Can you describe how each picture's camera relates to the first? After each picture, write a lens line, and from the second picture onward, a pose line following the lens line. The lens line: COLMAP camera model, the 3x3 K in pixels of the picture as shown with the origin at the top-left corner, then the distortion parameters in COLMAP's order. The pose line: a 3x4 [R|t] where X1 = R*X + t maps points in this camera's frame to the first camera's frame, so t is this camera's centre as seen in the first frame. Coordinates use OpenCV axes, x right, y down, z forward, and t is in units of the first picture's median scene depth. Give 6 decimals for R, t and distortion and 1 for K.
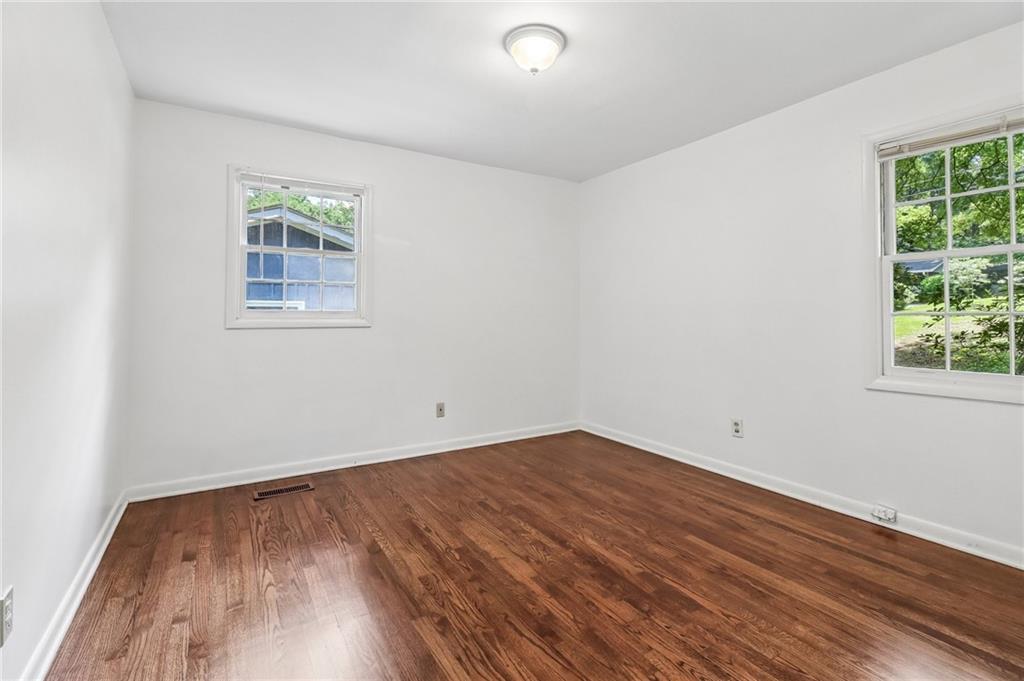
lens RADIAL K [[472.3, 0, 508.5], [0, 472.3, 311.6], [0, 0, 1]] dist [0.005761, 0.000508]
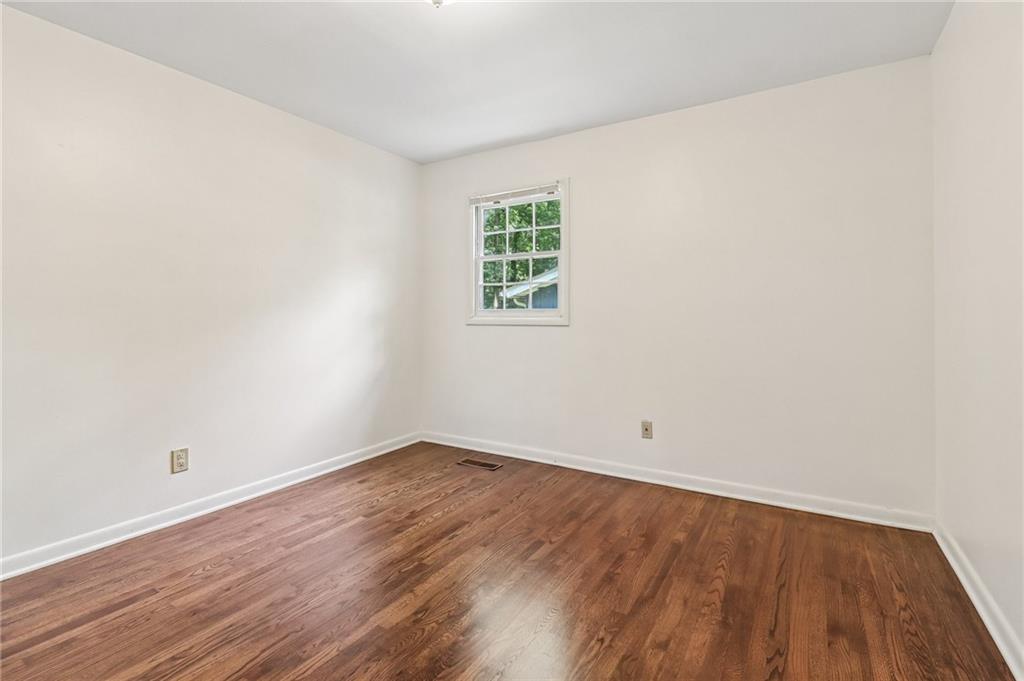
lens RADIAL K [[472.3, 0, 527.7], [0, 472.3, 313.8], [0, 0, 1]] dist [0.005761, 0.000508]
pose [[0.469720, -0.000597, -0.882815, 0.648807], [0.011219, 0.999923, 0.005293, 0.003138], [0.882744, -0.012390, 0.469690, 0.594999]]
